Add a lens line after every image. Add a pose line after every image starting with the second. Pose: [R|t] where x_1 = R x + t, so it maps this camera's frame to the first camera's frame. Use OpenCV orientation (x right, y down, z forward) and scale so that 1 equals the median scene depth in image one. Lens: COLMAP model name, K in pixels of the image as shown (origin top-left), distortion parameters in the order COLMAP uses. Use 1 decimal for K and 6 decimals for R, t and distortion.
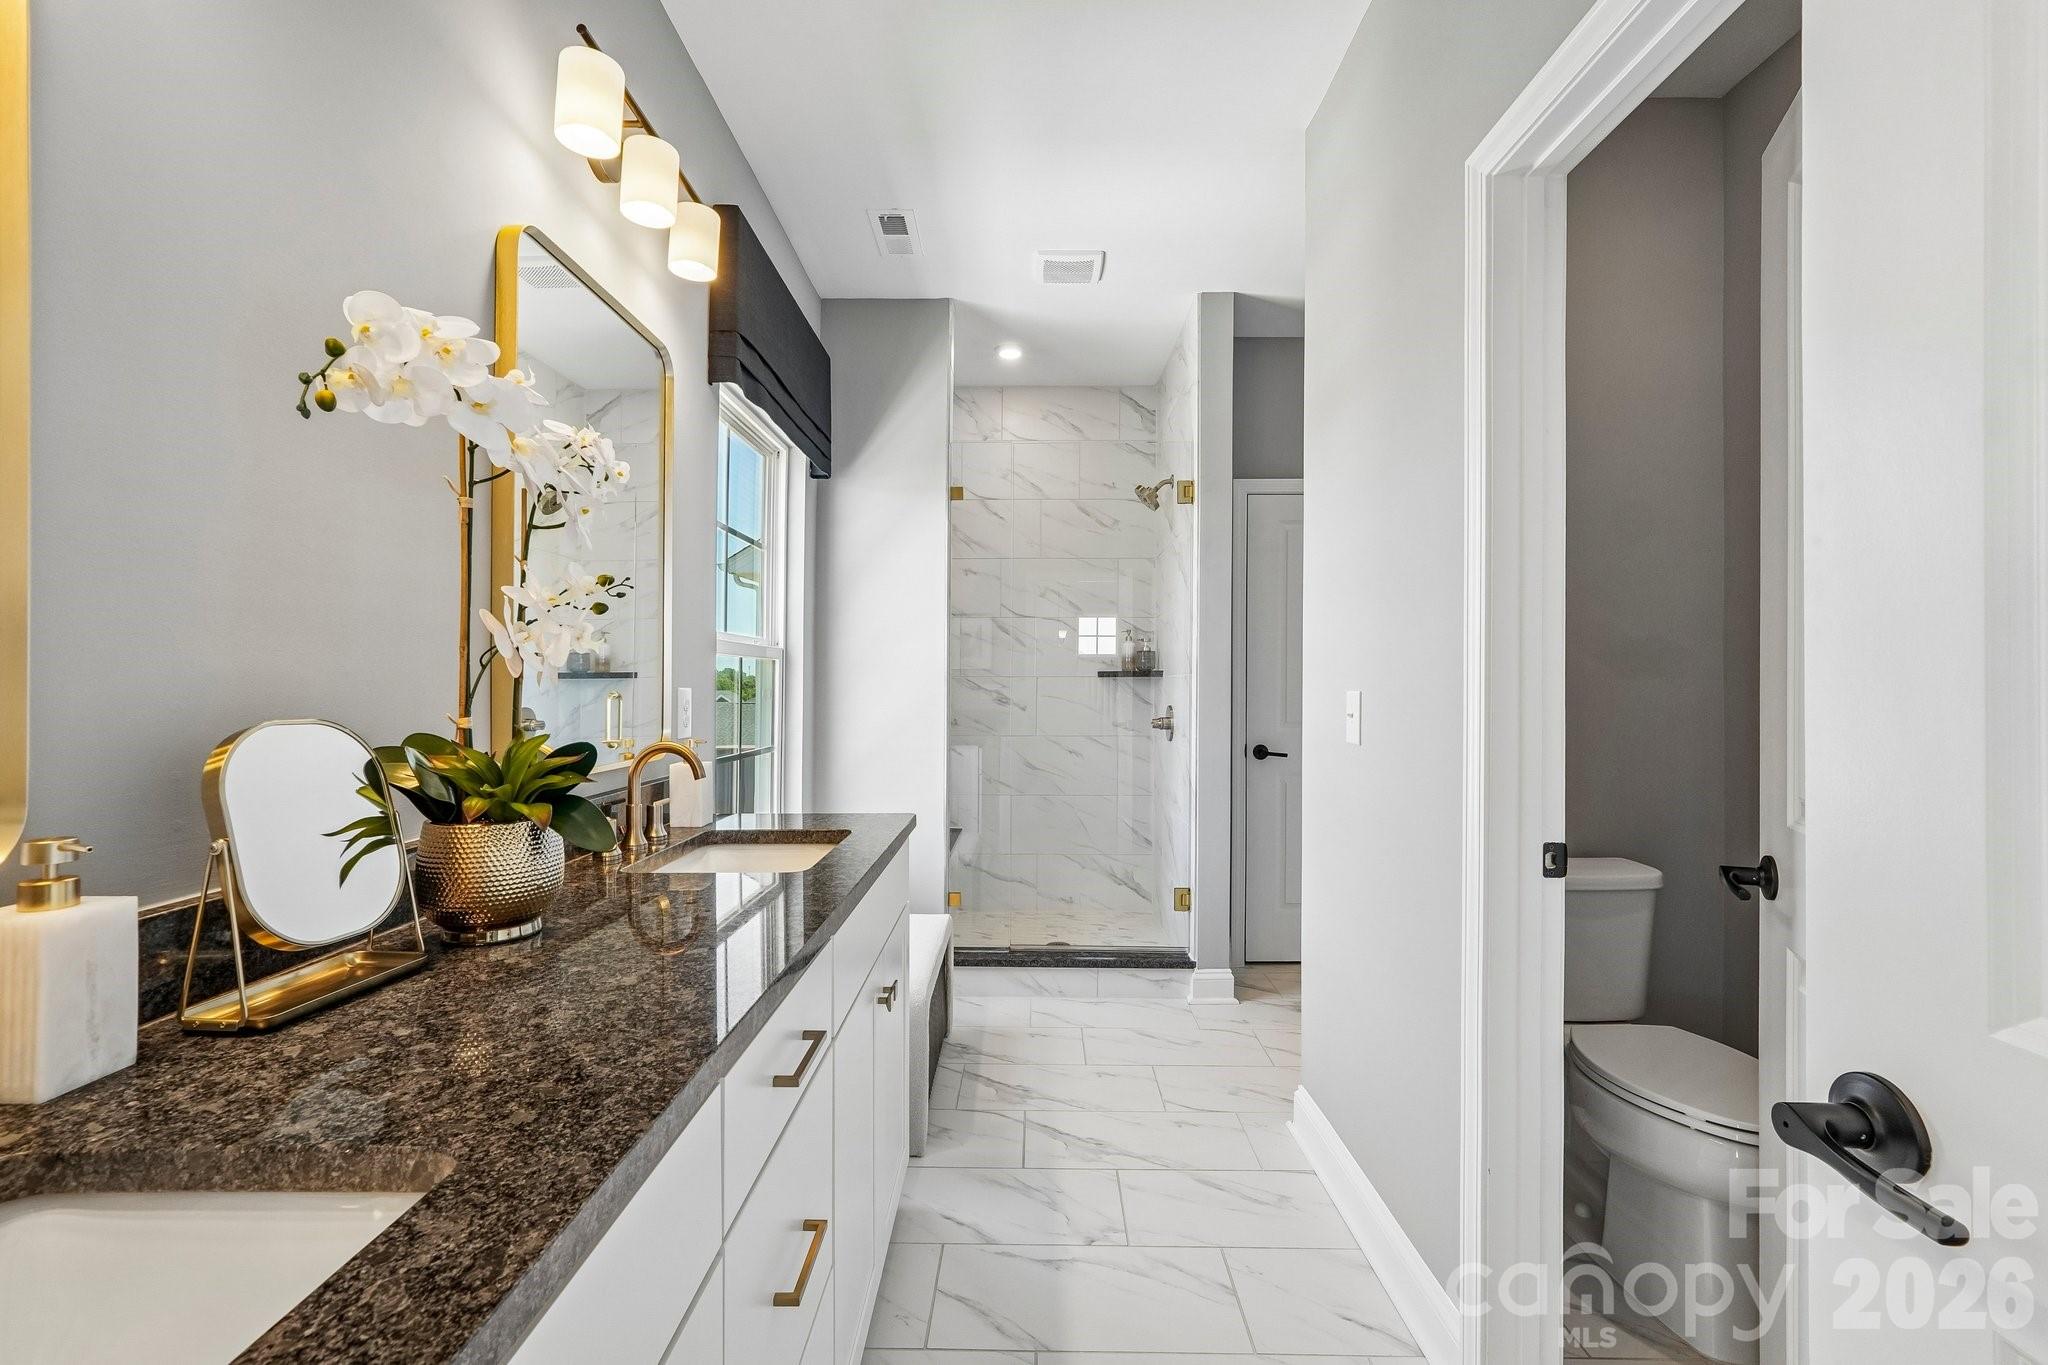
lens RADIAL K [[872.5, 0, 1024.9], [0, 872.5, 680.8], [0, 0, 1]] dist [-0.017244, 0.006515]
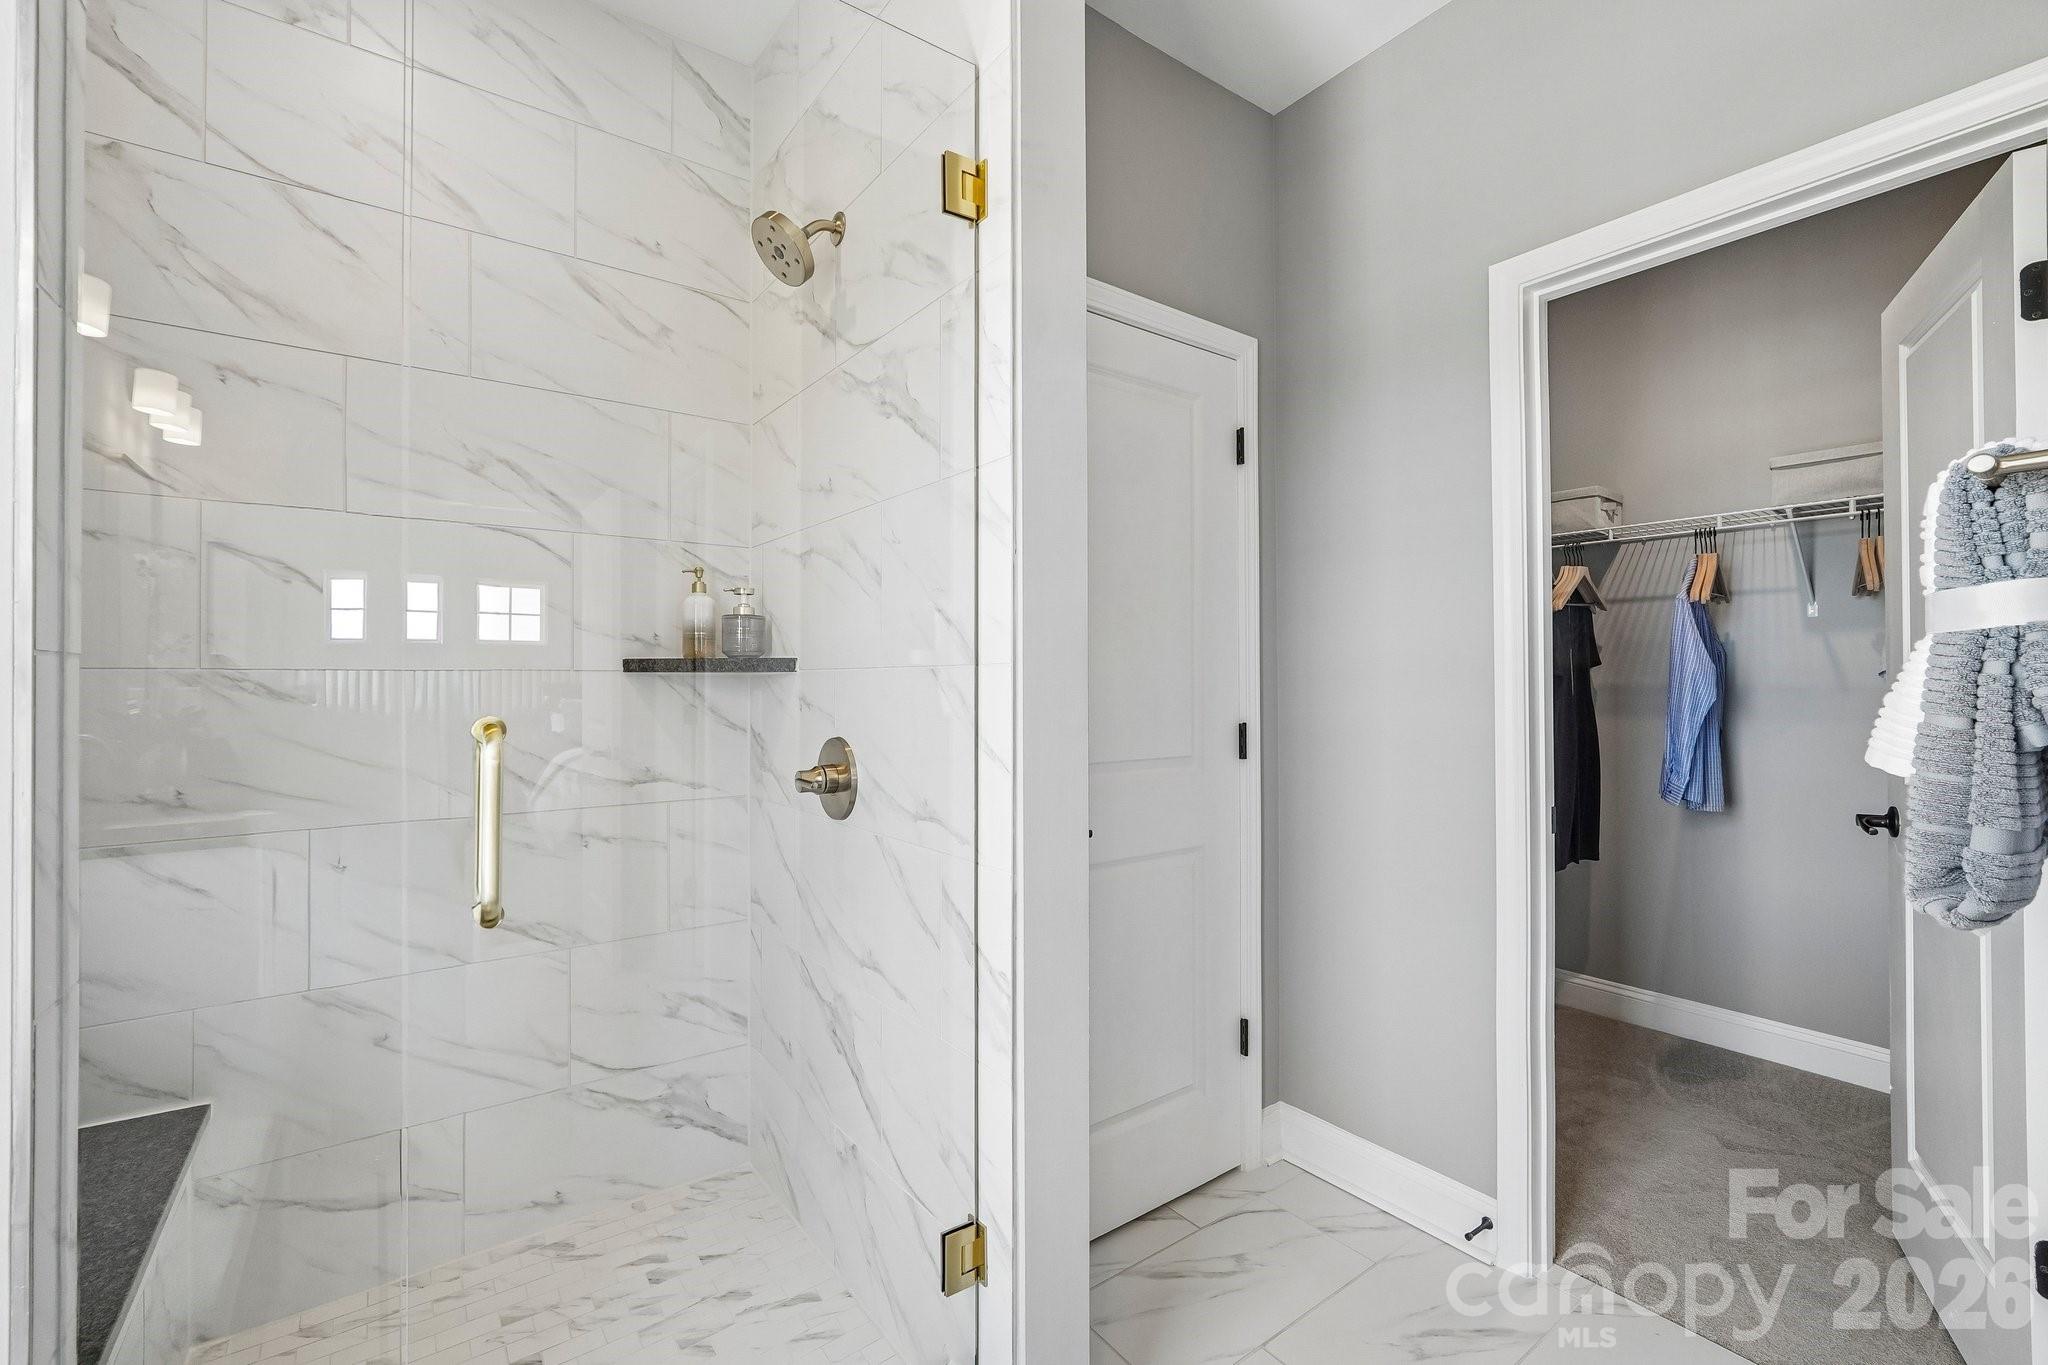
lens RADIAL K [[872.5, 0, 1029.9], [0, 872.5, 676.3], [0, 0, 1]] dist [-0.017244, 0.006515]
pose [[0.796050, -0.001101, 0.605229, -0.017668], [0.001765, 0.999998, -0.000502, -0.001491], [-0.605228, 0.001467, 0.796051, 0.525086]]
